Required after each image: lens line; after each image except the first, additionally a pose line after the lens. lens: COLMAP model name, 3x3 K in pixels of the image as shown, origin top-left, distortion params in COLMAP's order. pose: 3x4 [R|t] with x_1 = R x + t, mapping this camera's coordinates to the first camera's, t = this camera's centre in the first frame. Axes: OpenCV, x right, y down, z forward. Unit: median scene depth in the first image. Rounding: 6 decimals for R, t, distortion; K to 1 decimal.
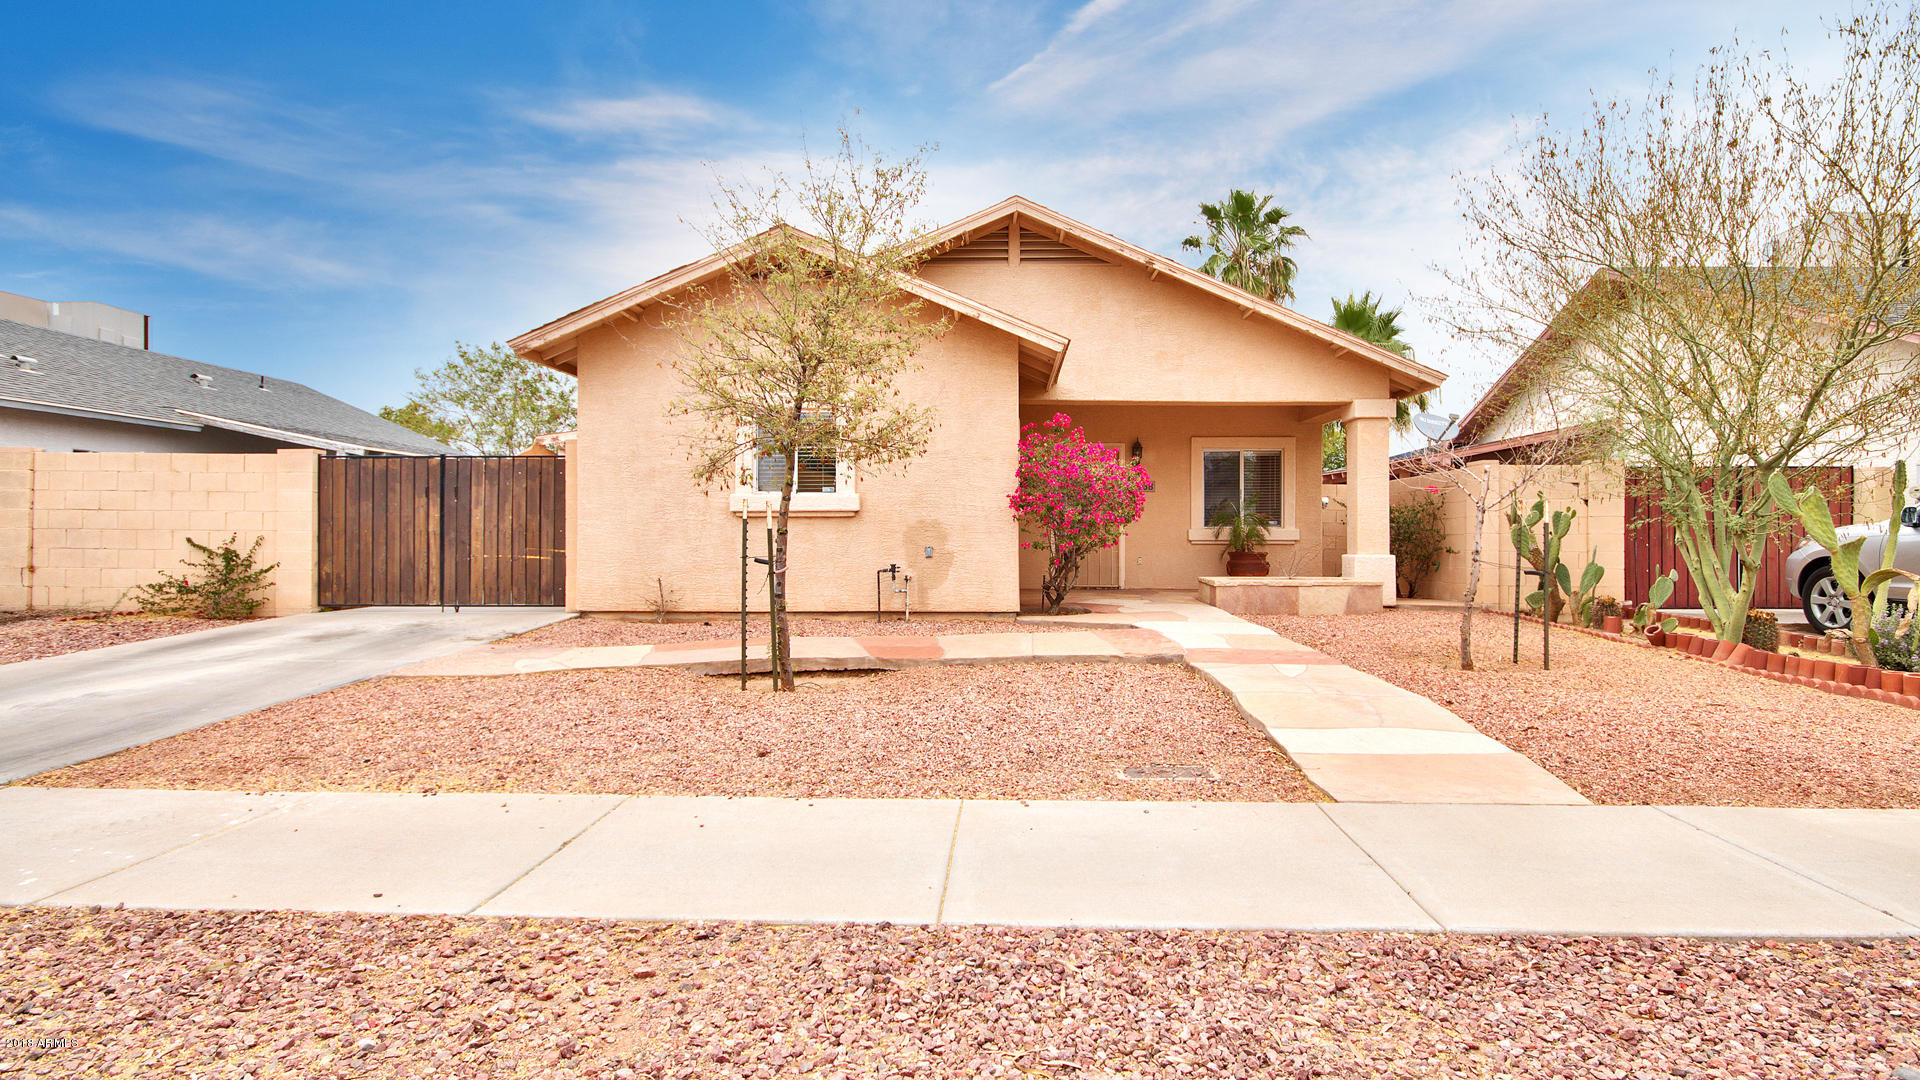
lens RADIAL K [[933.9, 0, 967.5], [0, 933.9, 532.9], [0, 0, 1]] dist [0.008523, -0.011138]
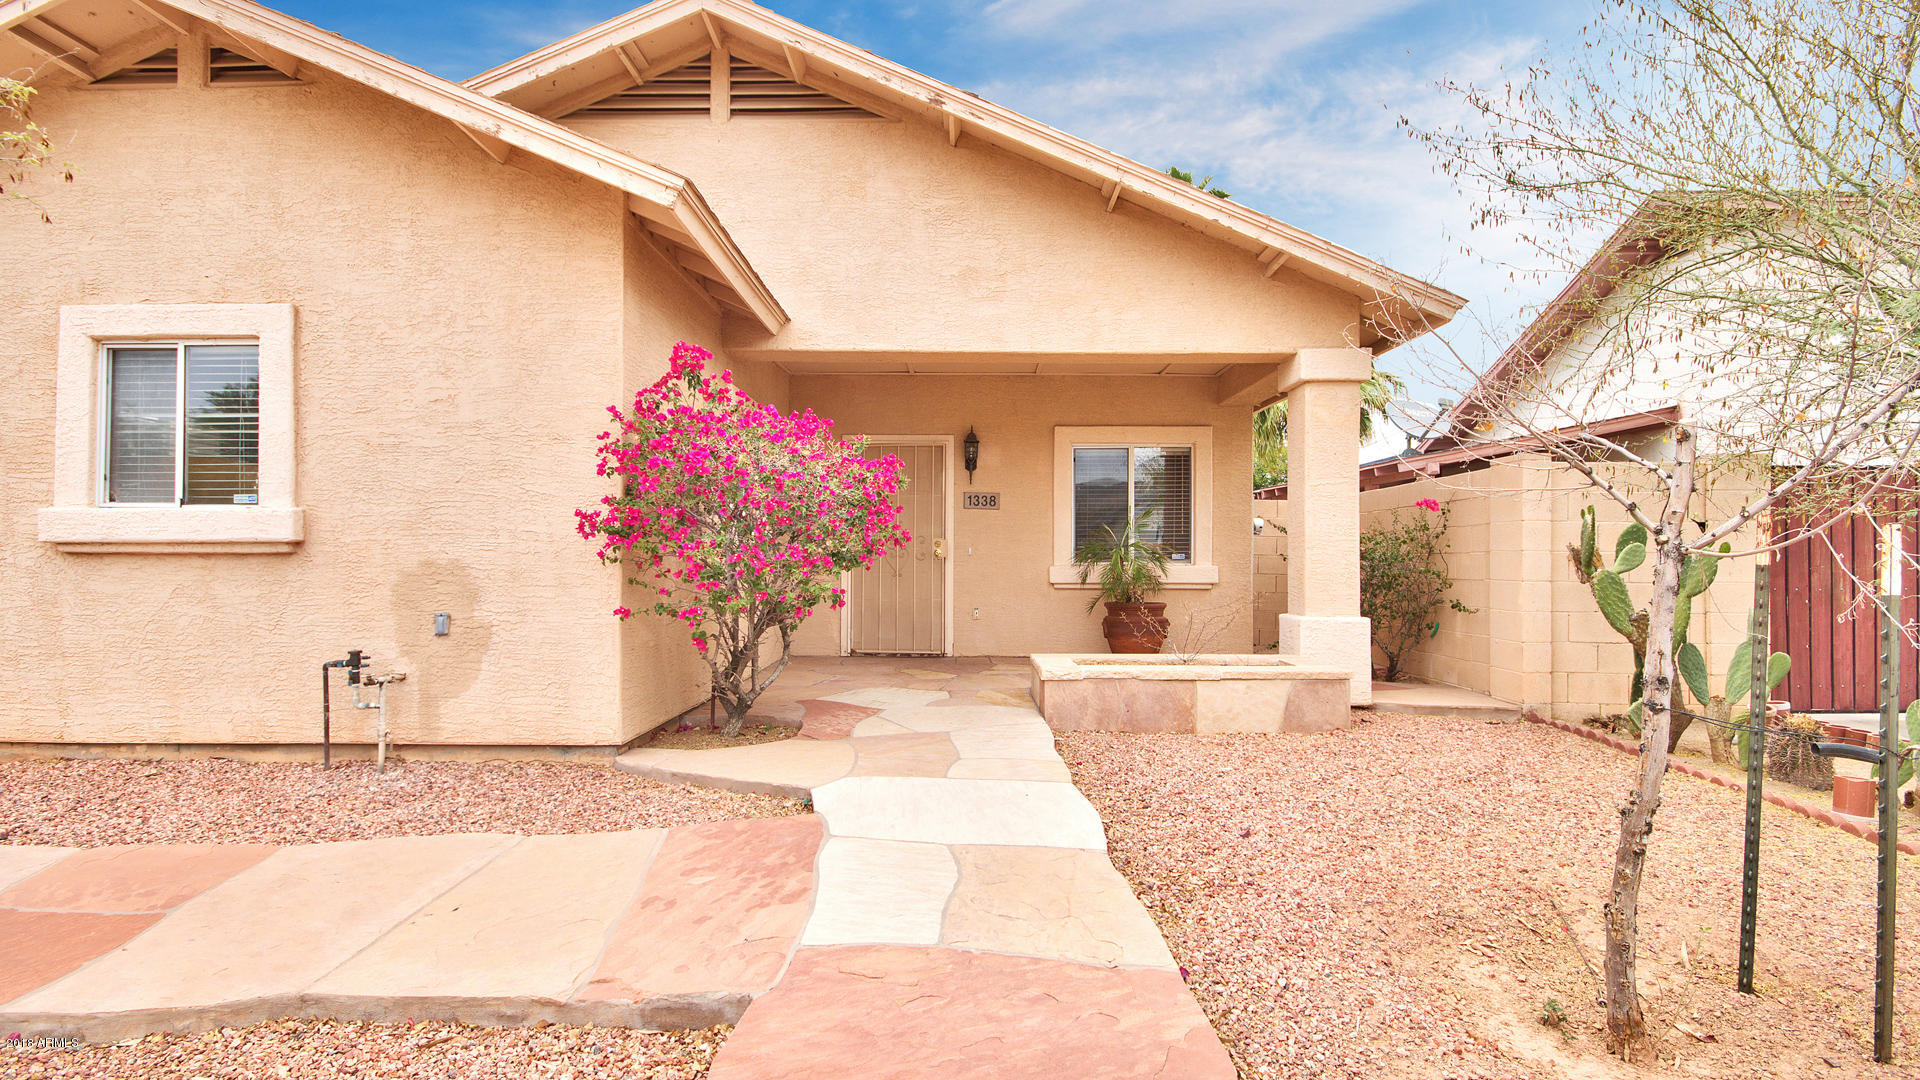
lens RADIAL K [[933.9, 0, 925.3], [0, 933.9, 542.6], [0, 0, 1]] dist [0.008523, -0.011138]
pose [[0.999995, 0.002640, 0.001984, 0.200702], [-0.002617, 0.999928, -0.011737, -0.016722], [-0.002015, 0.011732, 0.999929, 0.467893]]
